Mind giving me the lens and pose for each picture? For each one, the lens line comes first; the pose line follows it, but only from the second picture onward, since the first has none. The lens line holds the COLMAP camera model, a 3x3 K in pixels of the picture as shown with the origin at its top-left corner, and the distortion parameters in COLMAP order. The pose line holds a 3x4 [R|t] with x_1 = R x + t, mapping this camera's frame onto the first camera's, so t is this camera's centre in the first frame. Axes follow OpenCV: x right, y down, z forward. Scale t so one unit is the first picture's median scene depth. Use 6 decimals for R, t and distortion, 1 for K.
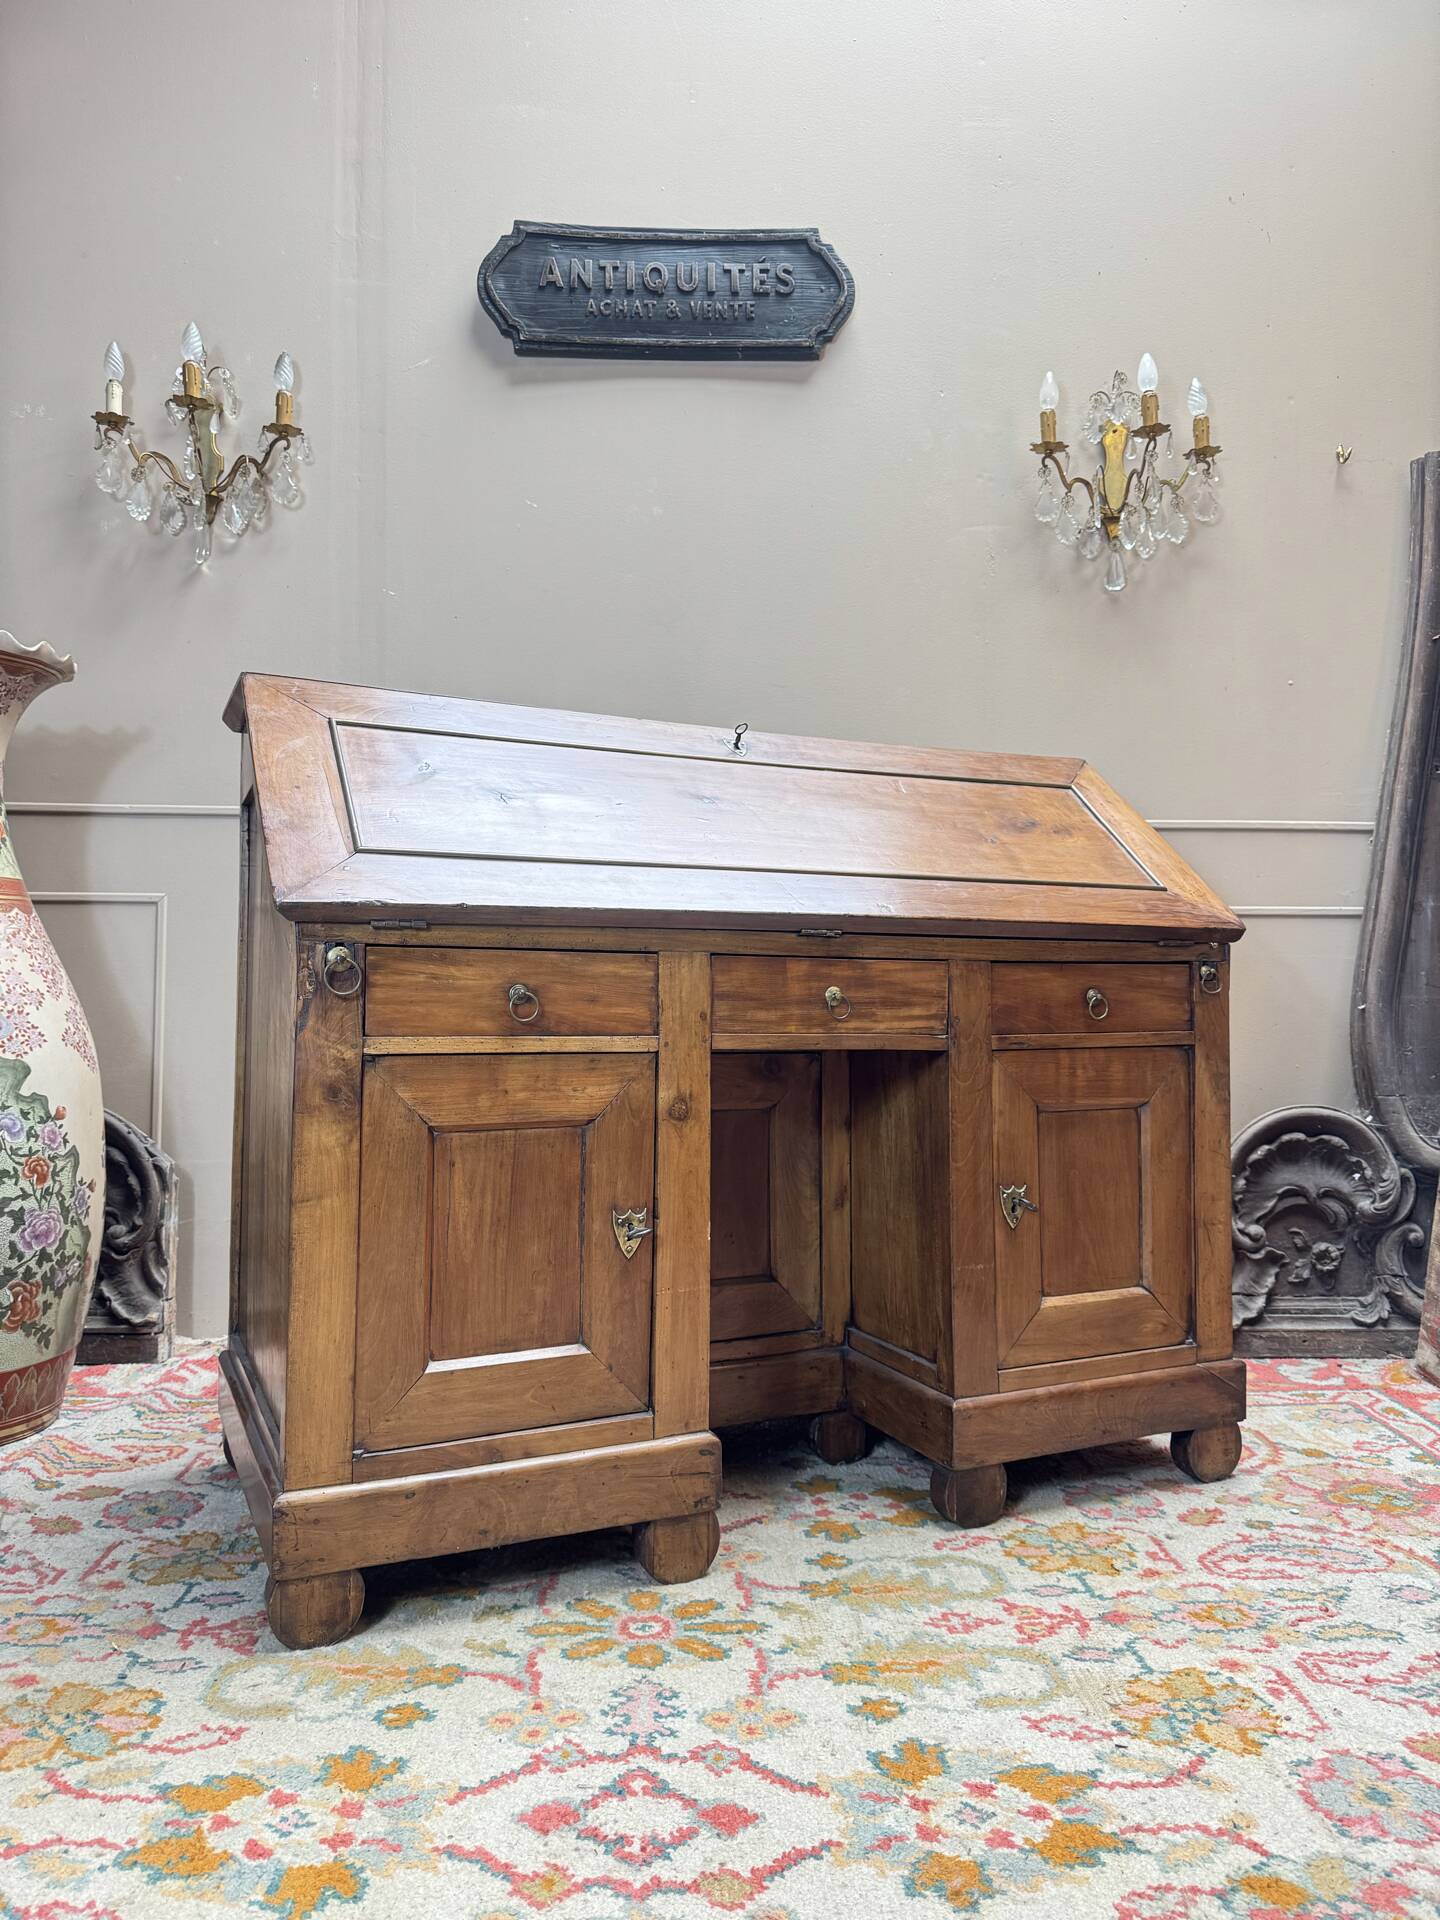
lens RADIAL K [[1350.0, 0, 712.8], [0, 1350.0, 971.6], [0, 0, 1]] dist [-0.000430, -0.005268]
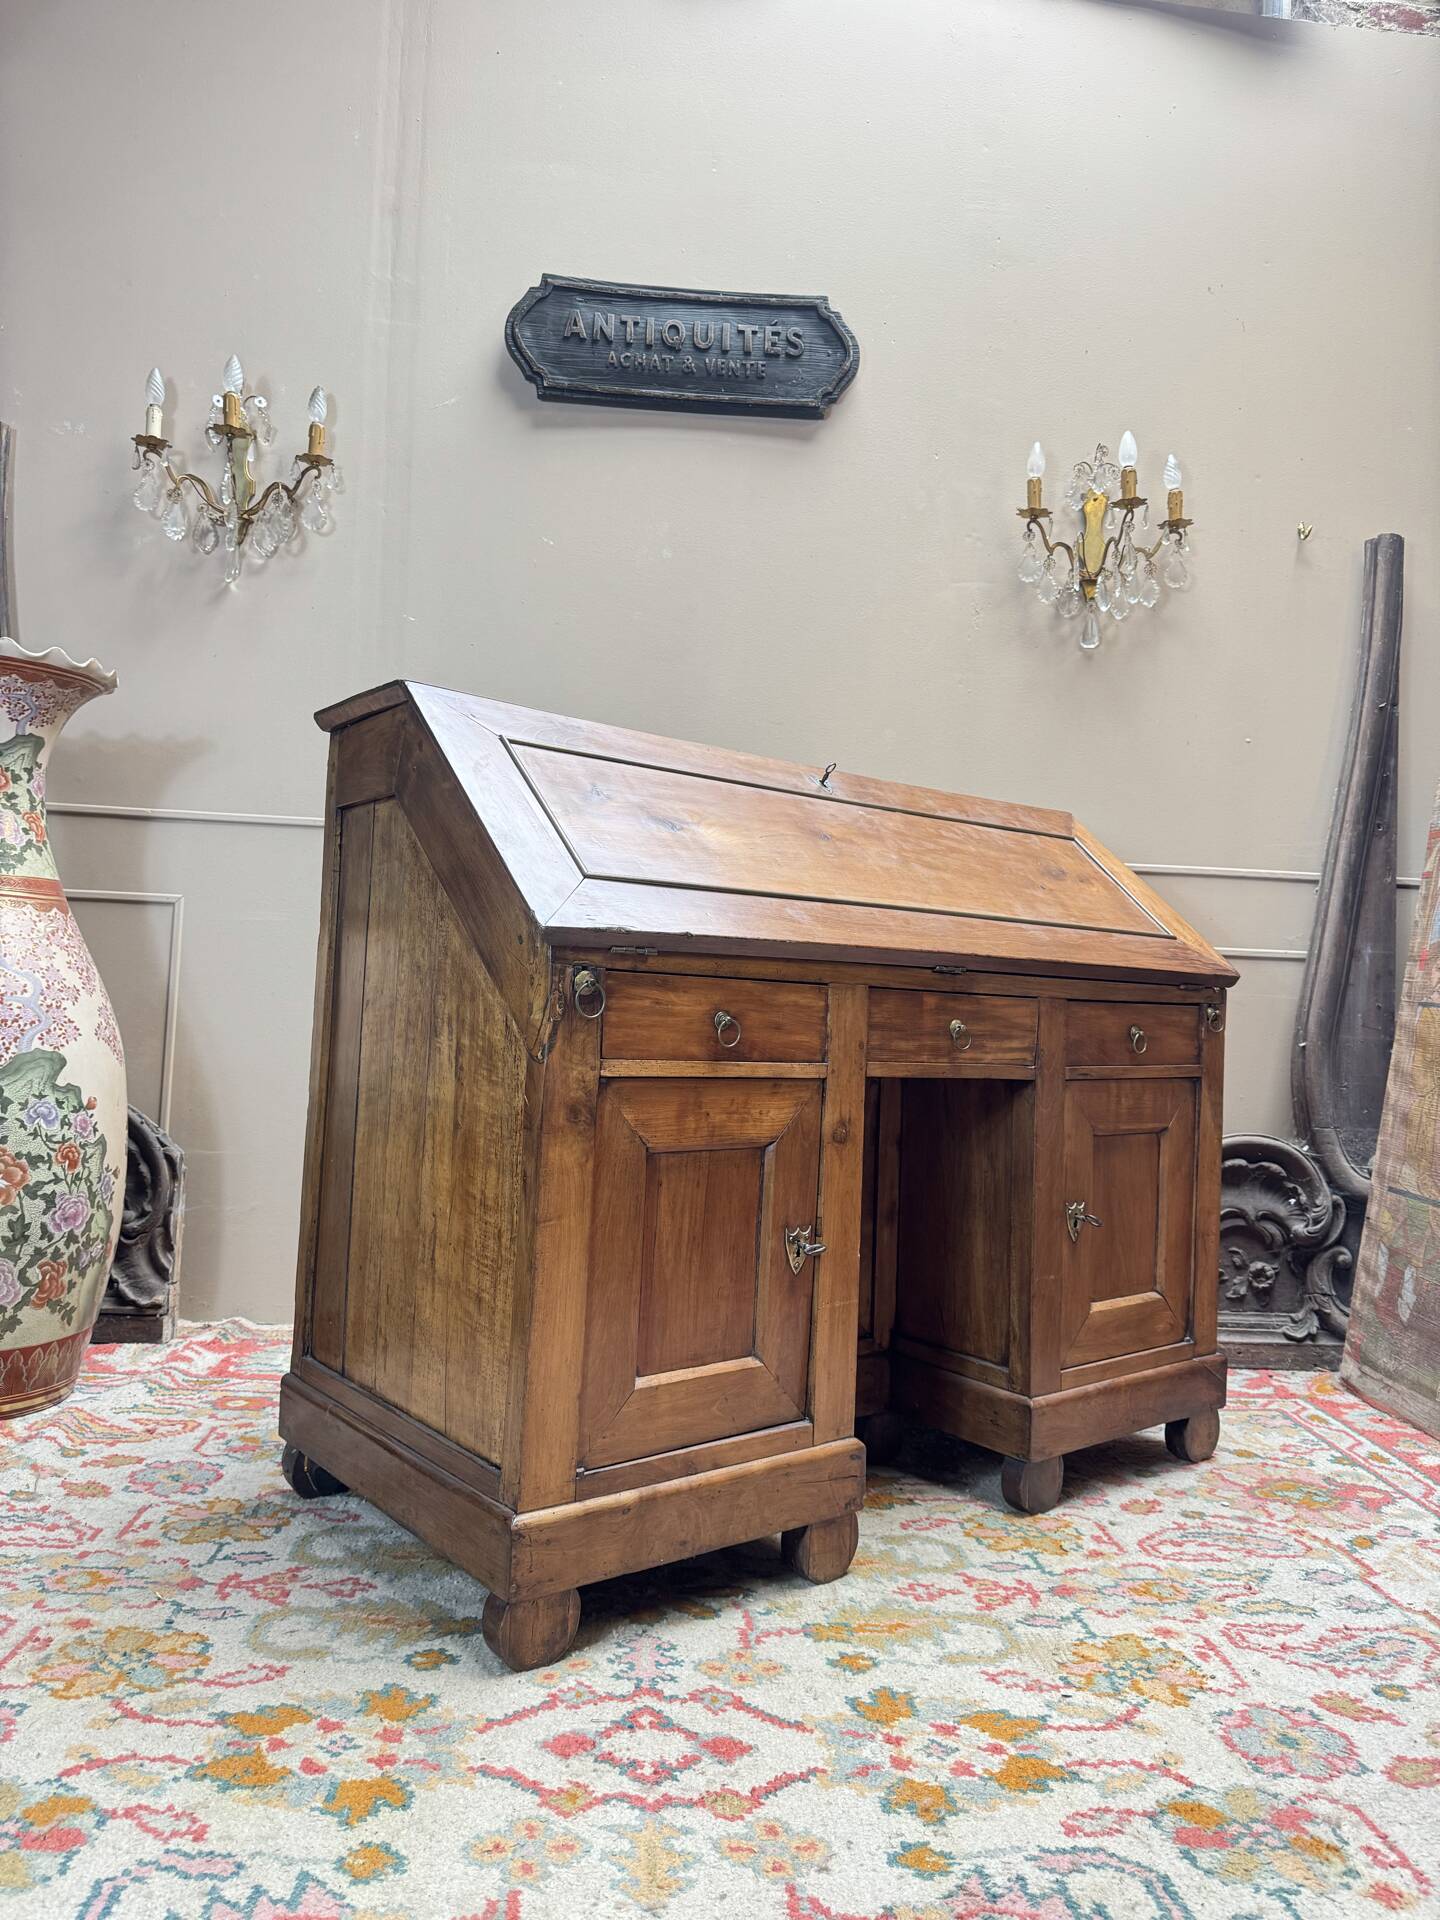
lens RADIAL K [[1347.7, 0, 723.0], [0, 1347.7, 967.8], [0, 0, 1]] dist [0.001475, -0.007395]
pose [[0.998546, 0.038143, 0.038094, -0.040080], [-0.037880, 0.999253, -0.007614, -0.014791], [-0.038356, 0.006160, 0.999245, -0.094539]]
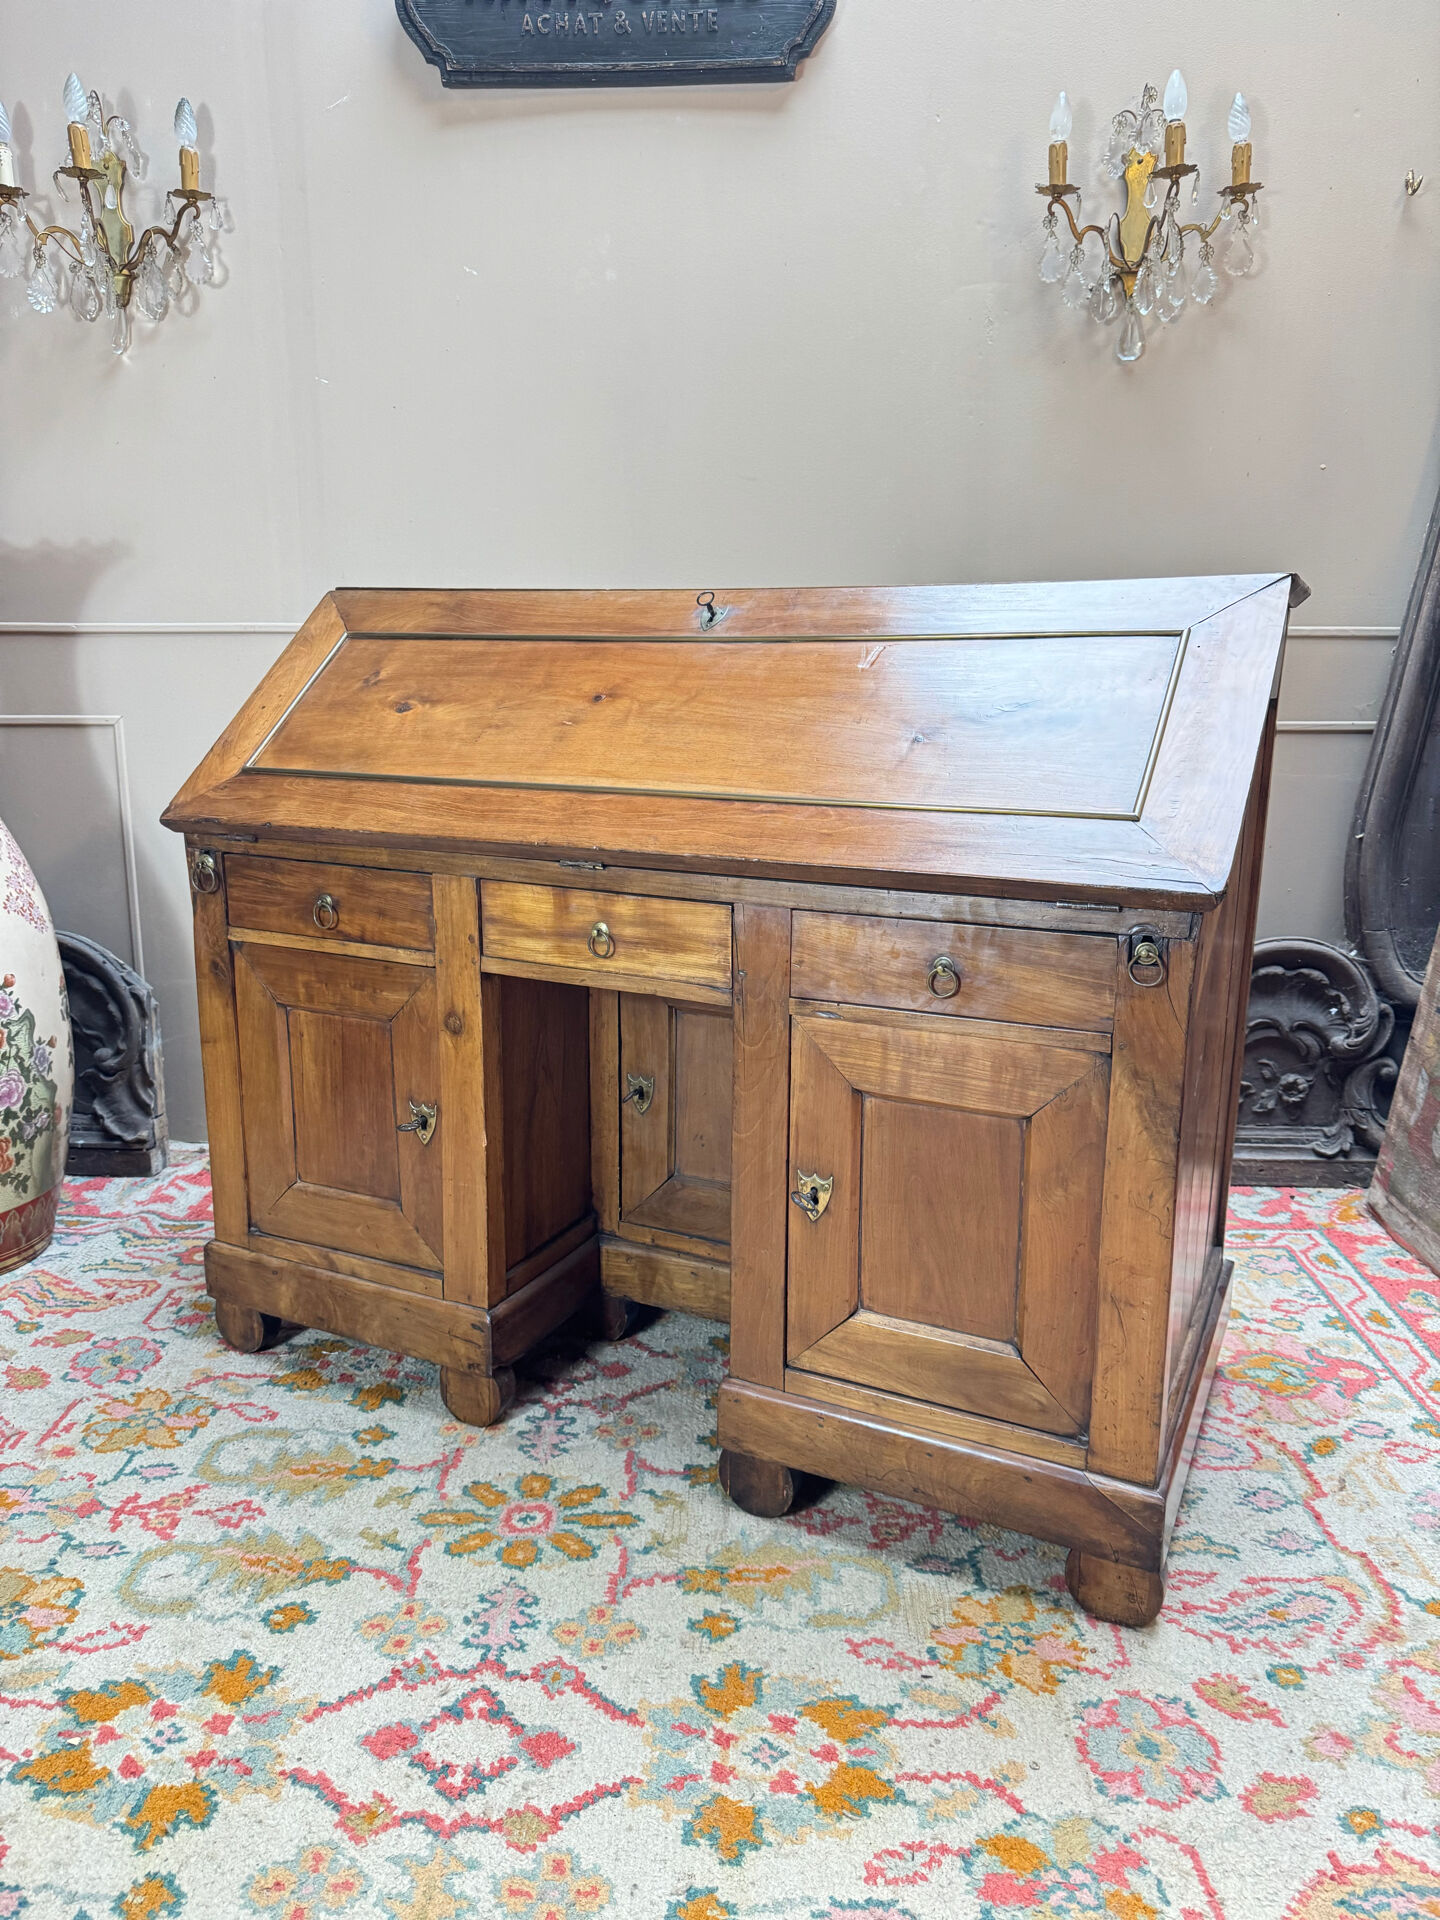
lens RADIAL K [[1350.5, 0, 713.5], [0, 1350.5, 960.5], [0, 0, 1]] dist [0.000198, -0.007036]
pose [[0.997833, 0.010278, -0.064991, 0.145297], [0.005445, 0.971437, 0.237234, -0.184880], [0.065573, -0.237073, 0.969276, 0.051049]]
